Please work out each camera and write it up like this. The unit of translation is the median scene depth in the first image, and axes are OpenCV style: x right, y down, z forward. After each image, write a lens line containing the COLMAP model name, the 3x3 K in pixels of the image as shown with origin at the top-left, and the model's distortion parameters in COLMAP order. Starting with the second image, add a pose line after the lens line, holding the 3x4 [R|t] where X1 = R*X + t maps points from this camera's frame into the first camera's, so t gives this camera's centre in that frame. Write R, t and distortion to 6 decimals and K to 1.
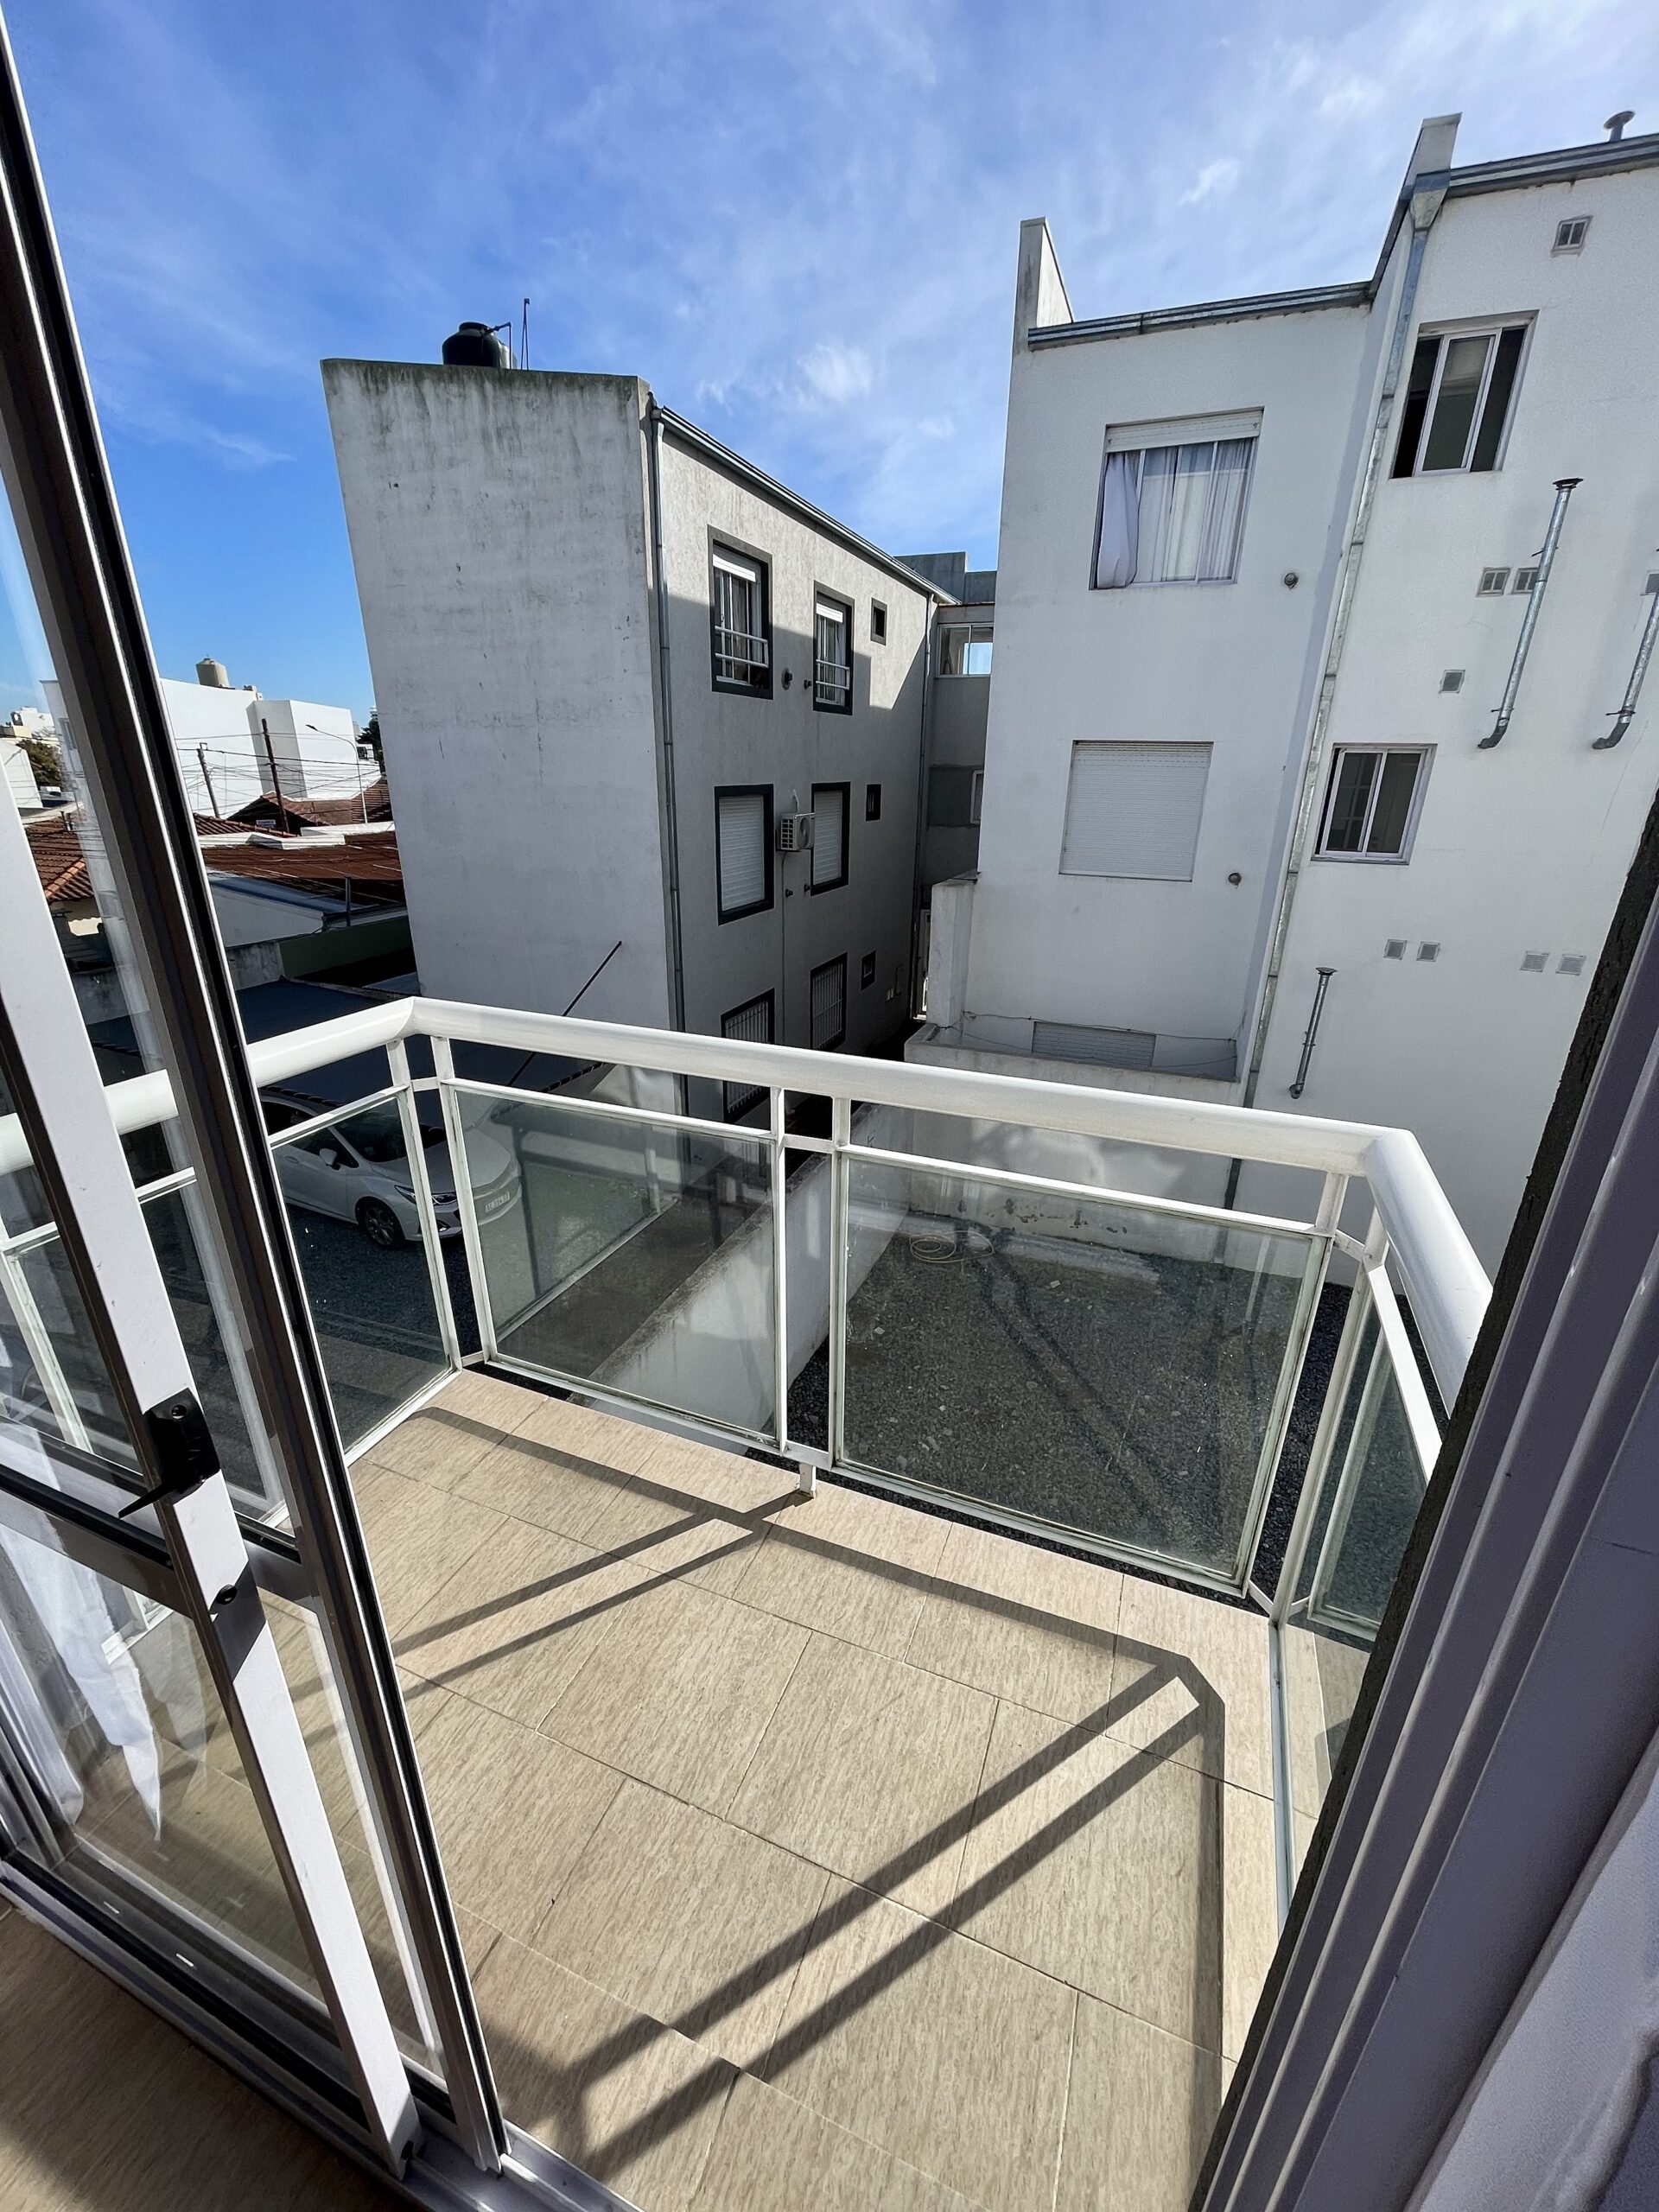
lens RADIAL K [[889.0, 0, 829.5], [0, 889.0, 1106.0], [0, 0, 1]] dist [-0.000788, -0.000103]
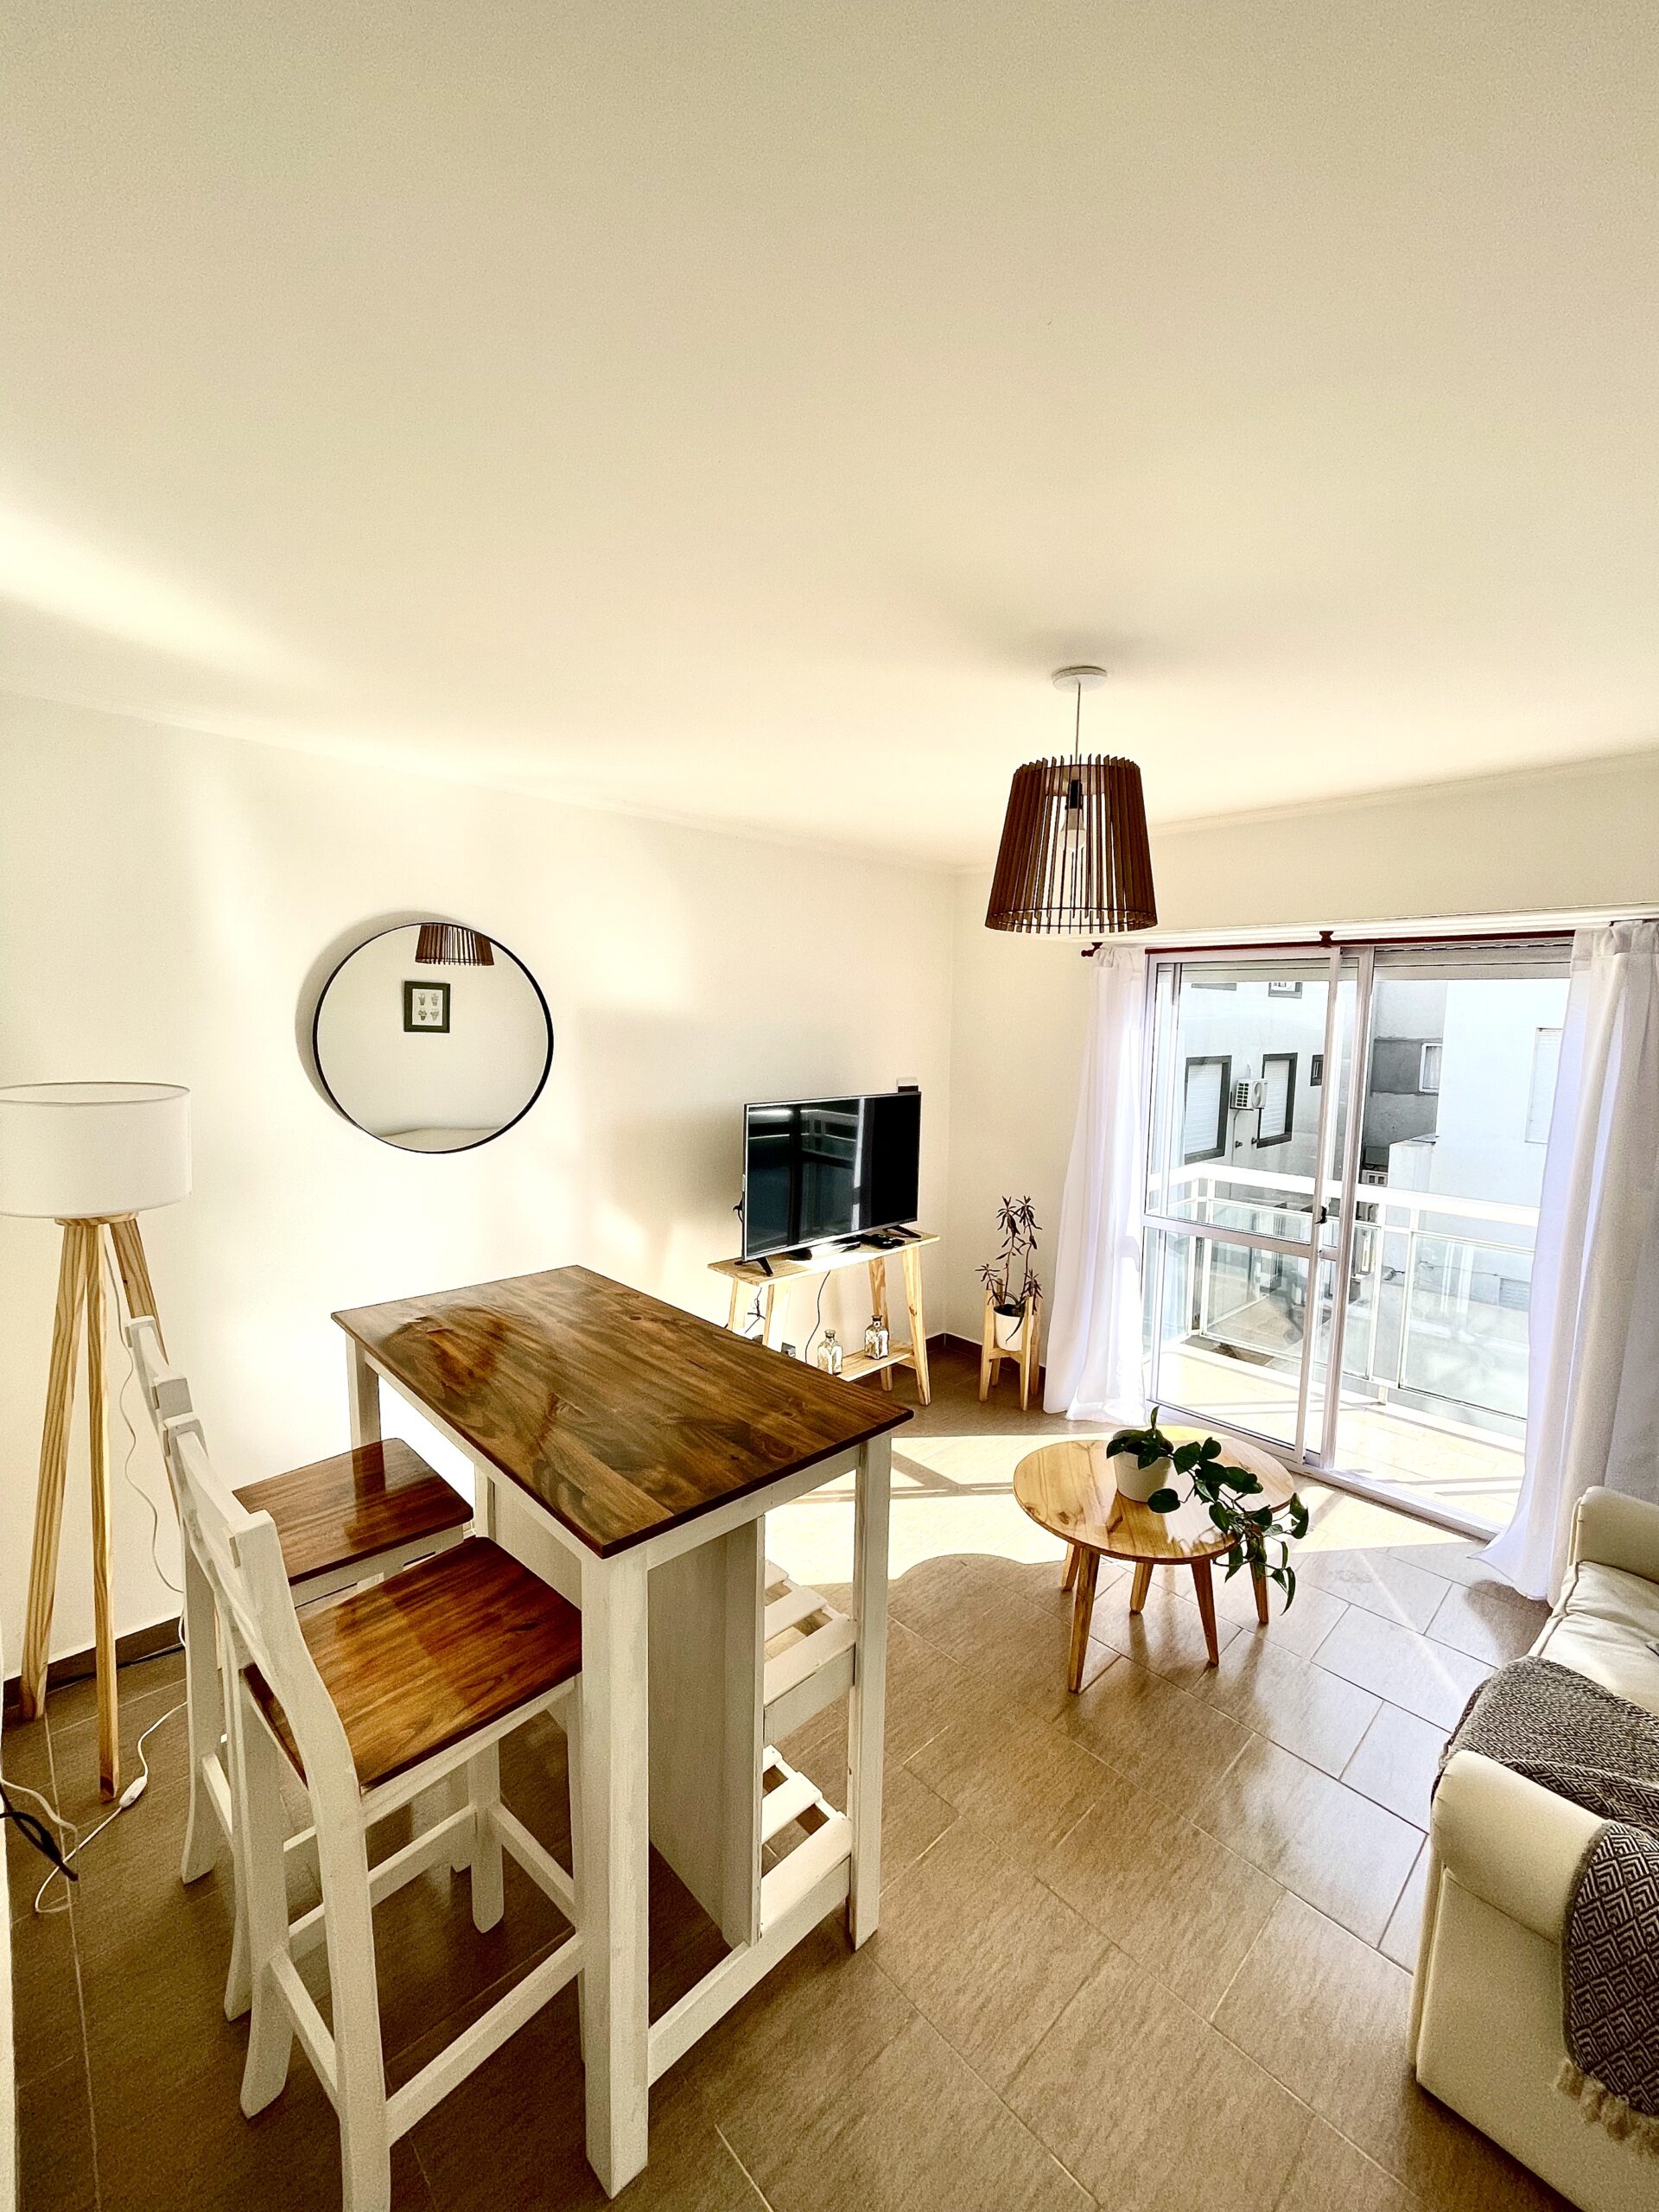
lens RADIAL K [[889.0, 0, 829.5], [0, 889.0, 1106.0], [0, 0, 1]] dist [-0.000788, -0.000103]
pose [[0.910591, 0.049038, -0.410388, -0.068471], [-0.157429, 0.959237, -0.234692, 0.079266], [0.382151, 0.278315, 0.881193, -0.273904]]
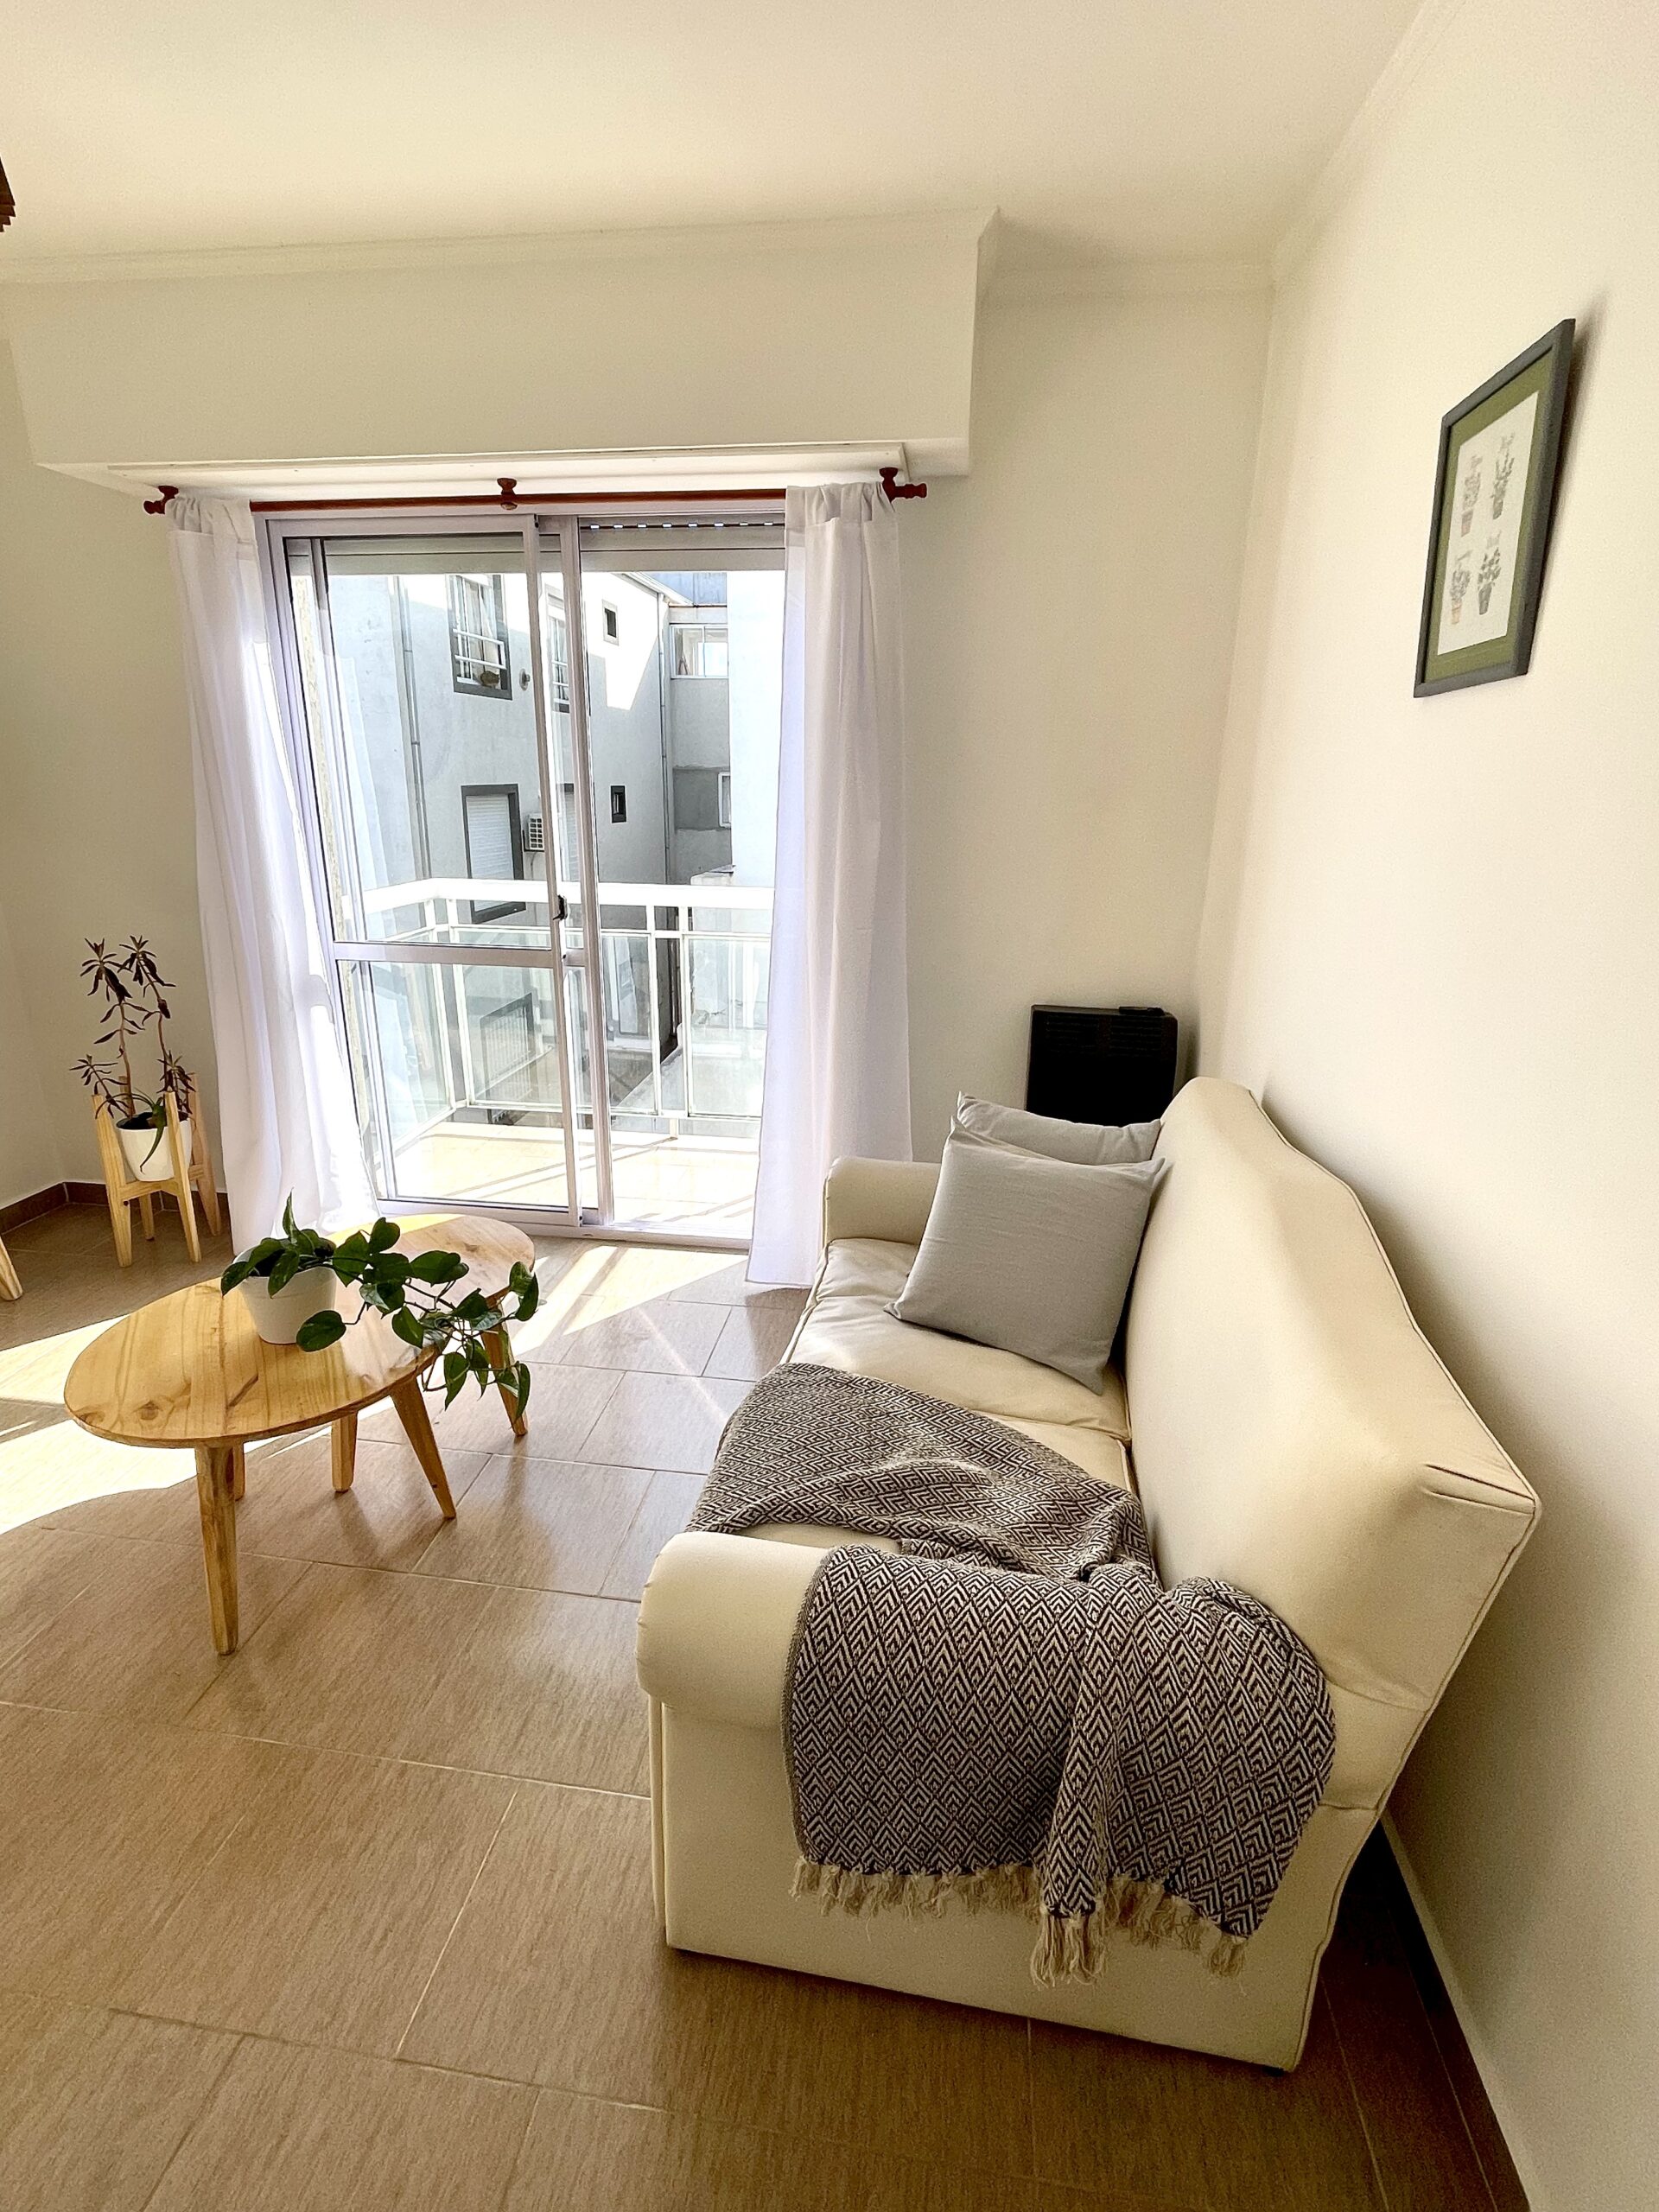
lens RADIAL K [[1062.8, 0, 829.5], [0, 1062.8, 1106.0], [0, 0, 1]] dist [-0.011636, -0.000083]
pose [[0.968243, -0.073794, 0.238874, -0.040859], [0.087982, 0.994903, -0.049274, 0.087457], [-0.234020, 0.068725, 0.969800, -0.211213]]
